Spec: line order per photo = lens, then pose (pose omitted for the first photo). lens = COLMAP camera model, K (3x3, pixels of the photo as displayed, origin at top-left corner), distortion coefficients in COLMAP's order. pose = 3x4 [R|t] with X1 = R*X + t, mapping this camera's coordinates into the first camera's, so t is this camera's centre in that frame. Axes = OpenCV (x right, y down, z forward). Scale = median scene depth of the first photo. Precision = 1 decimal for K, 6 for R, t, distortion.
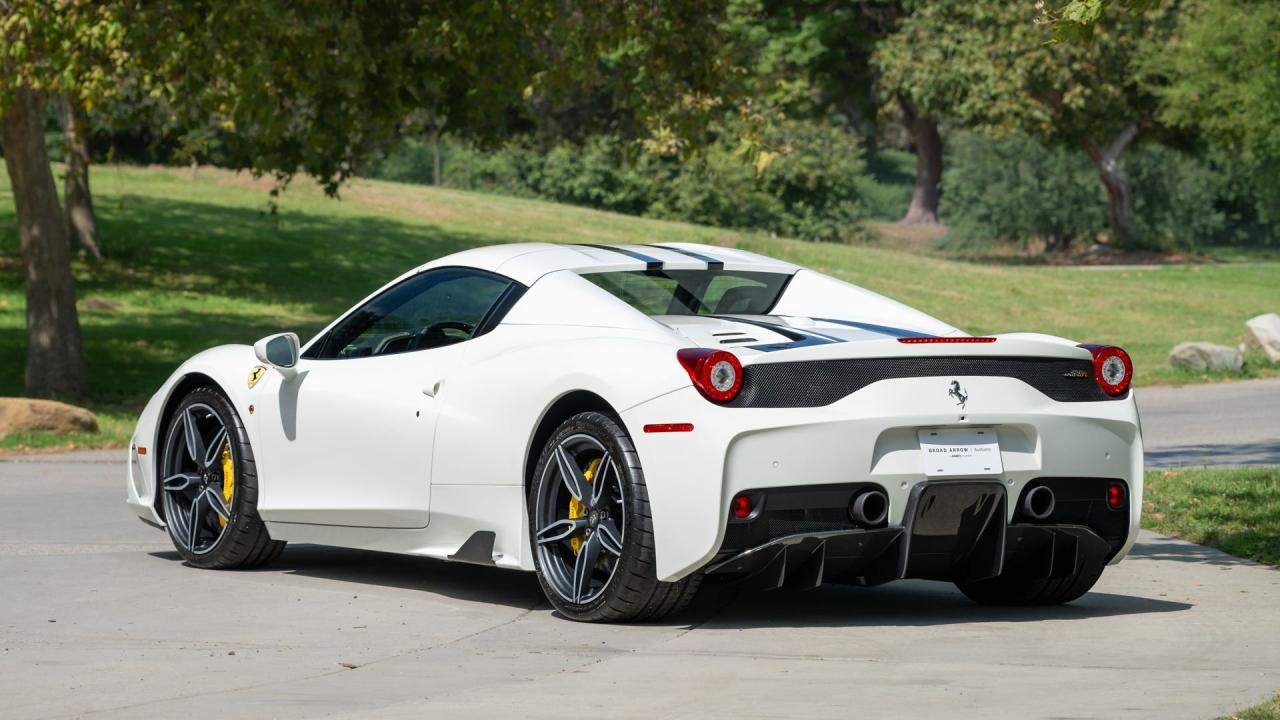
lens RADIAL K [[5256.7, 0, 640.0], [0, 5256.7, 360.0], [0, 0, 1]] dist [-0.018421, -4.961602]
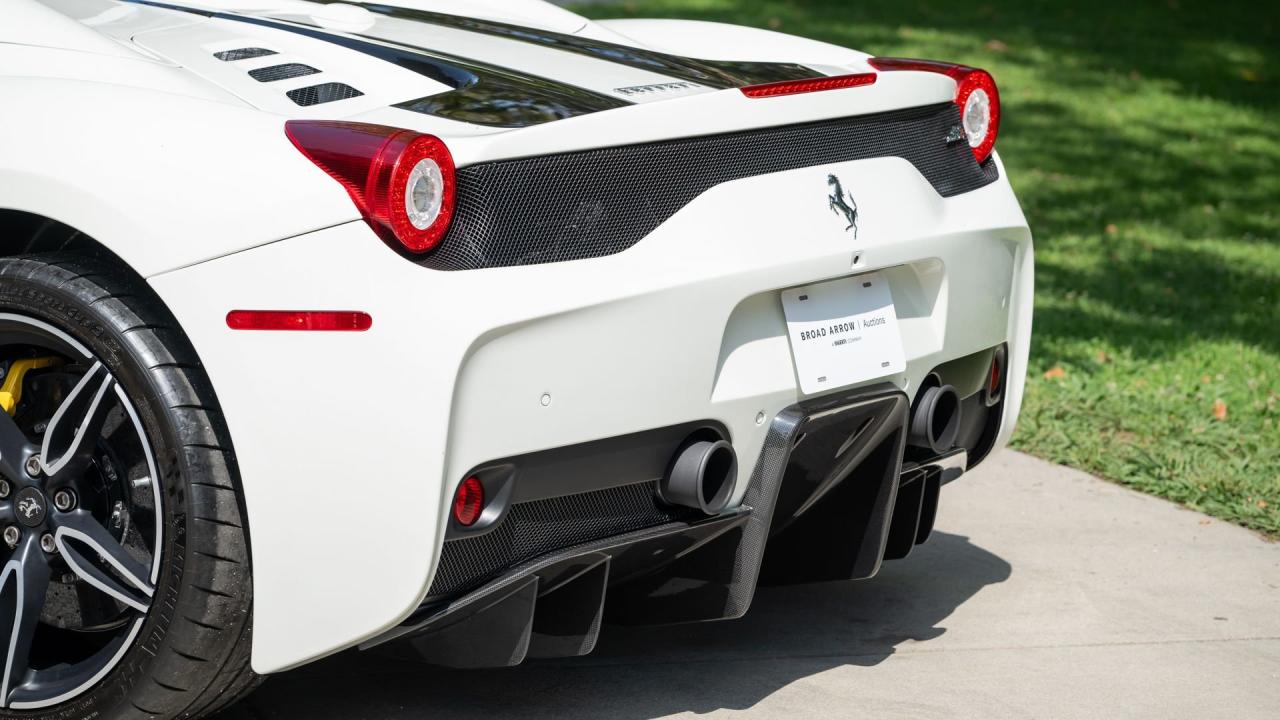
lens RADIAL K [[4587.5, 0, 640.0], [0, 4587.5, 360.0], [0, 0, 1]] dist [0.032270, -1.862905]
pose [[0.902820, -0.040506, 0.428107, -0.118989], [-0.017733, 0.991200, 0.131180, -0.030334], [-0.429653, -0.126024, 0.894157, 0.624664]]
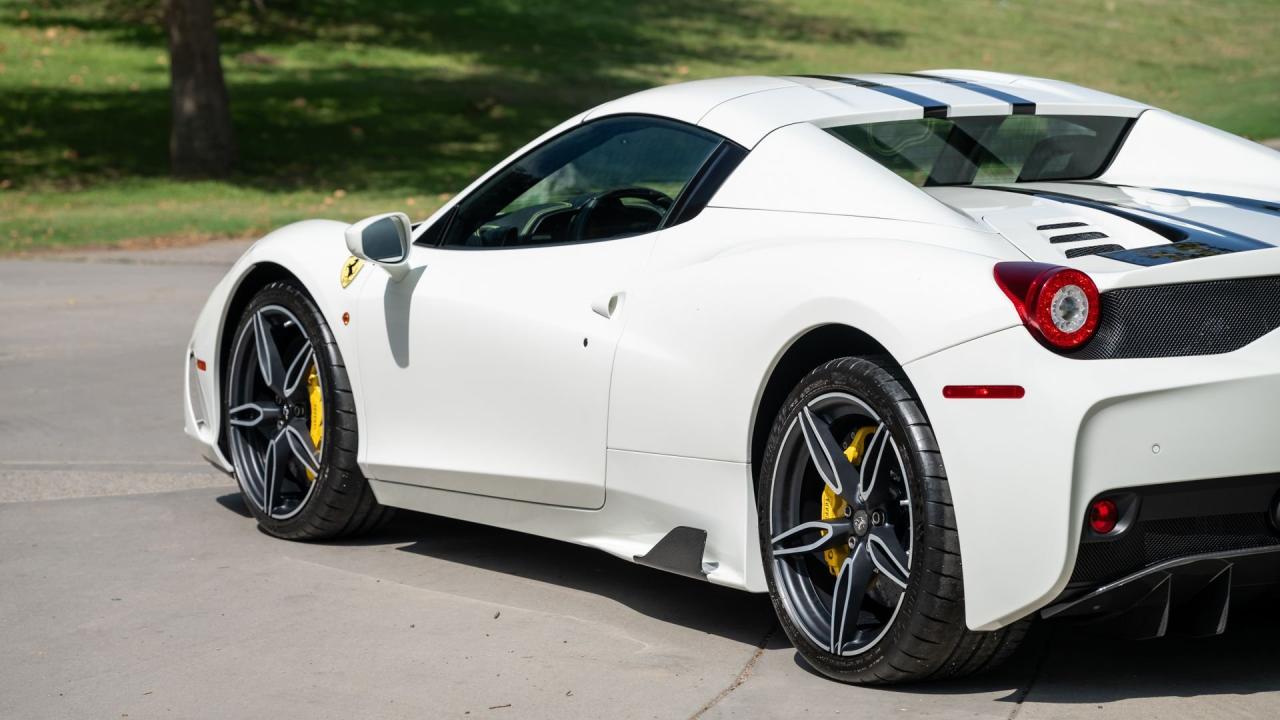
lens RADIAL K [[4587.5, 0, 640.0], [0, 4587.5, 360.0], [0, 0, 1]] dist [0.032270, -1.862905]
pose [[0.999394, -0.013890, -0.031908, -0.017046], [0.015937, 0.997771, 0.064804, -0.025556], [0.030937, -0.065273, 0.997388, 0.425429]]
